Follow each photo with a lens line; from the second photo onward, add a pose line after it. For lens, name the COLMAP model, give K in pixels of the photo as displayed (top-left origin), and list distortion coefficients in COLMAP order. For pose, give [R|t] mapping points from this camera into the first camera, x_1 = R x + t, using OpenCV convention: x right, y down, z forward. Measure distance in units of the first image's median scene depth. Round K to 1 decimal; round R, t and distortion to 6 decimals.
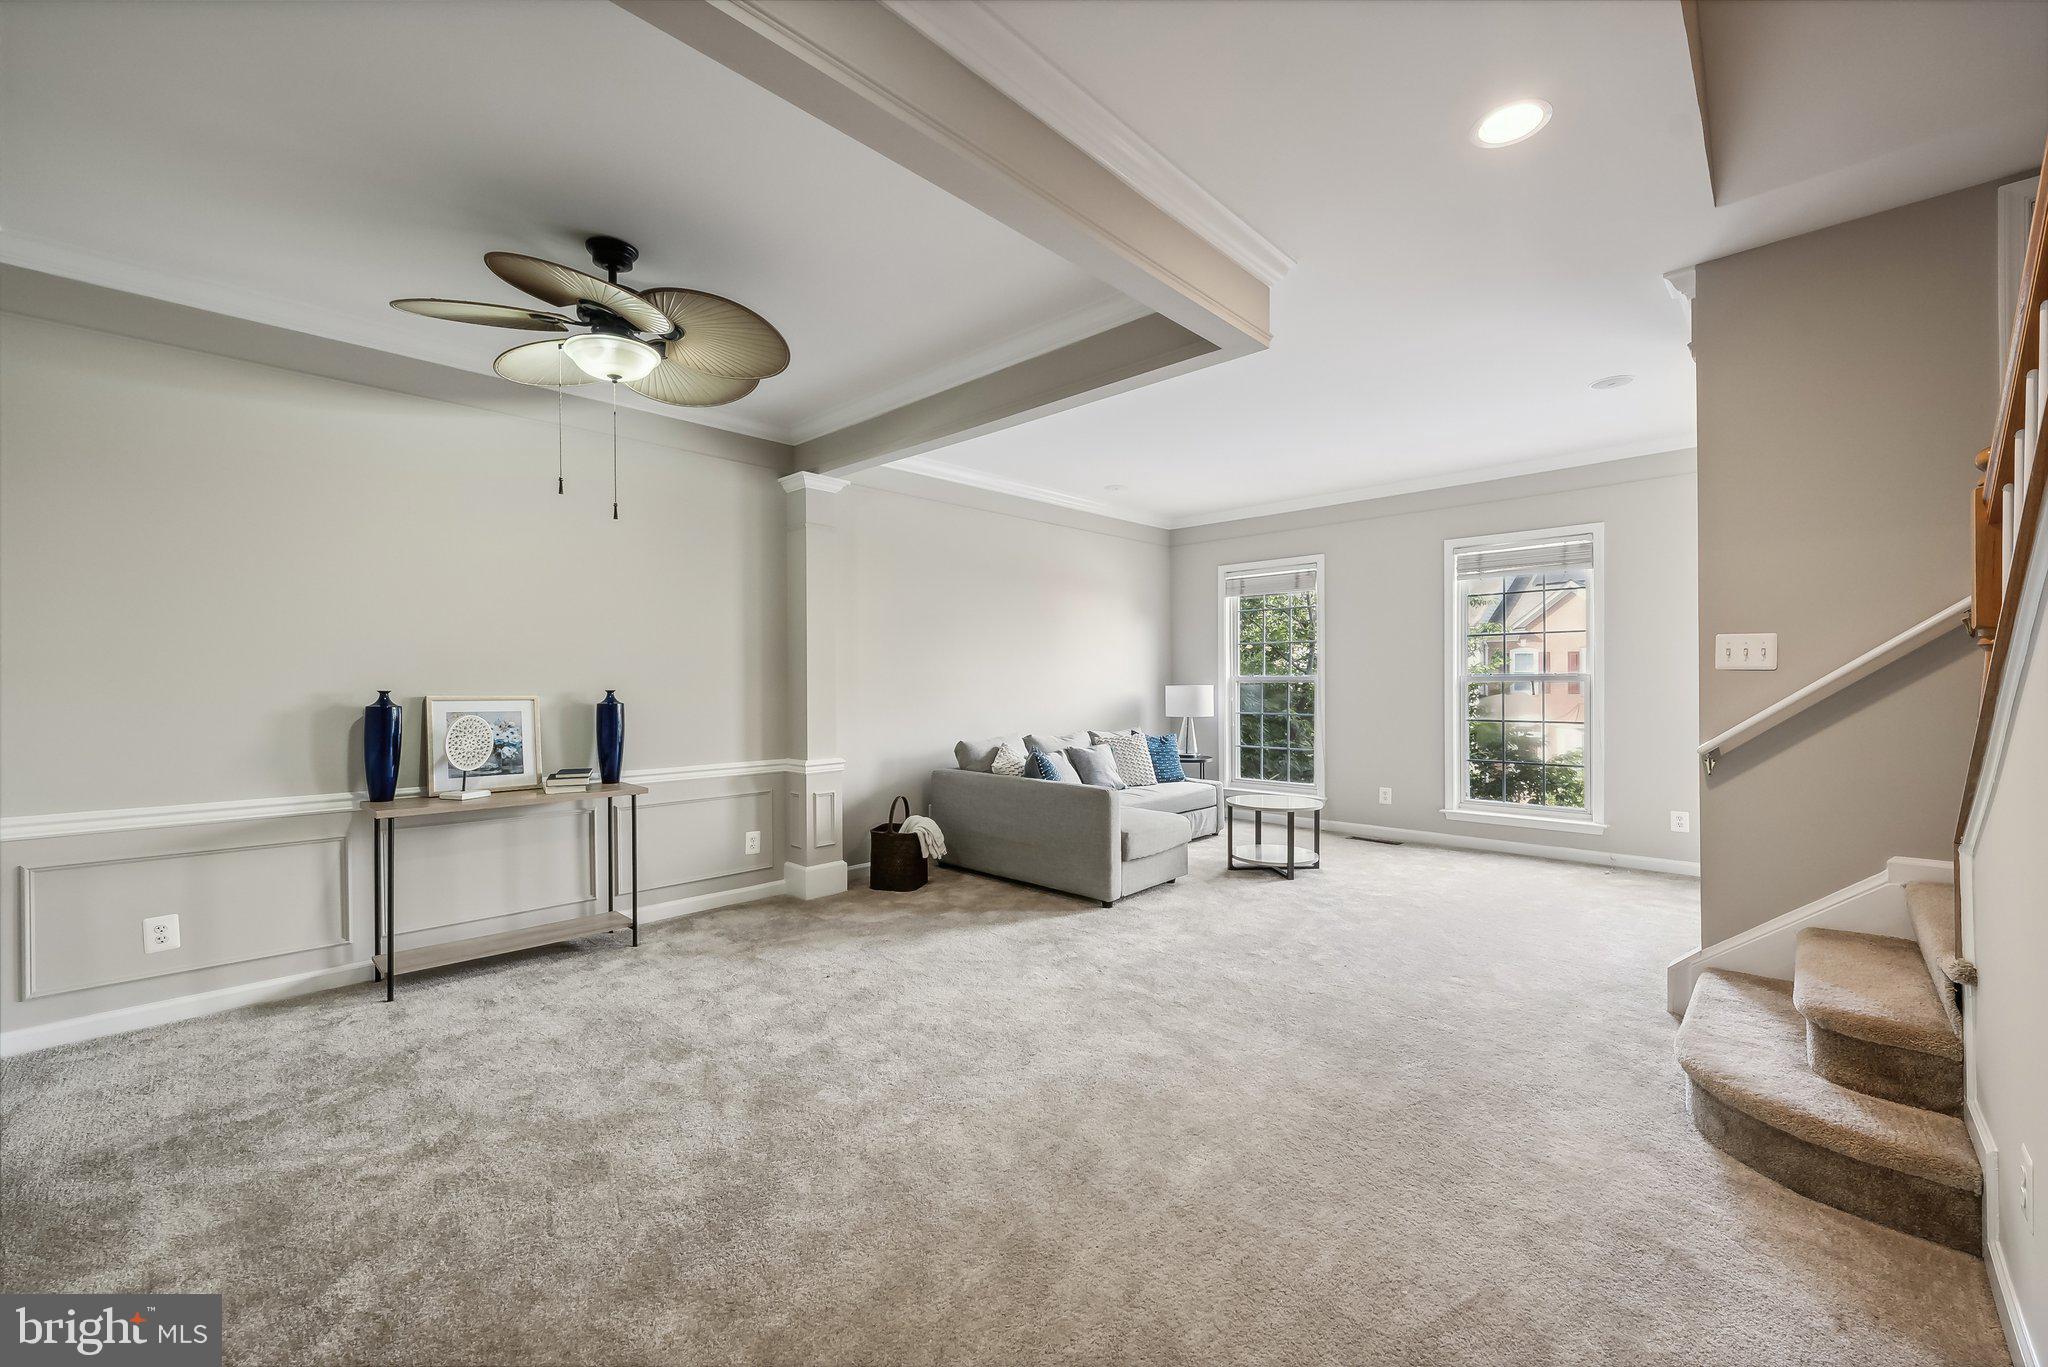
lens RADIAL K [[829.3, 0, 1024.0], [0, 829.3, 683.5], [0, 0, 1]] dist [-0.001642, -0.000133]
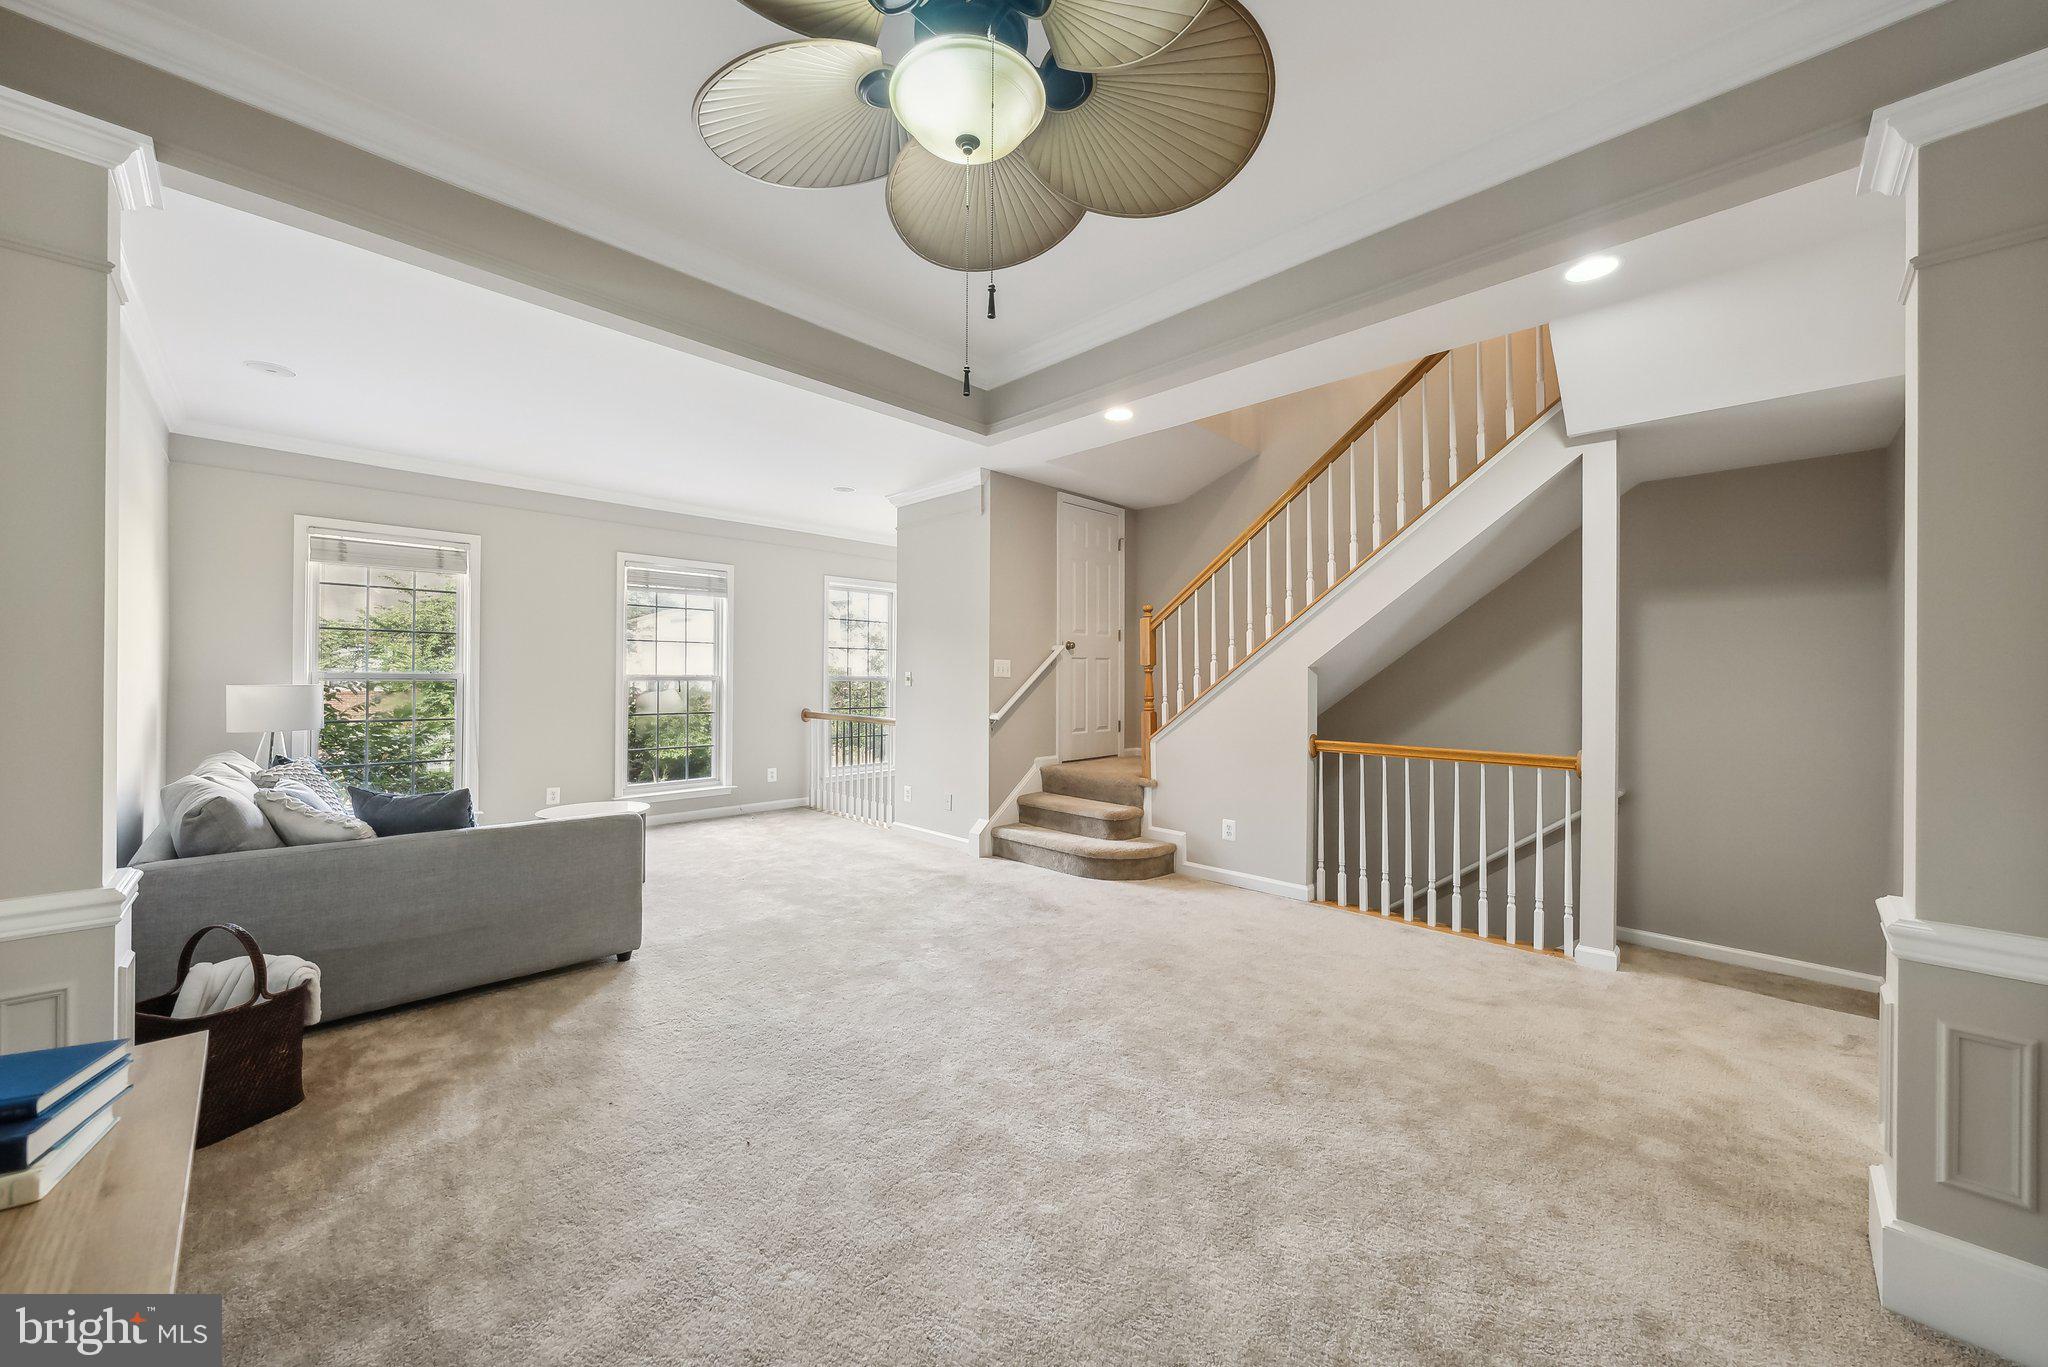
lens RADIAL K [[734.1, 0, 1024.0], [0, 734.1, 683.5], [0, 0, 1]] dist [0.000211, 0.000020]
pose [[0.010774, 0.000078, 0.999942, -0.611368], [-0.003833, 0.999993, -0.000036, -0.001205], [-0.999935, -0.003832, 0.010774, 0.599272]]
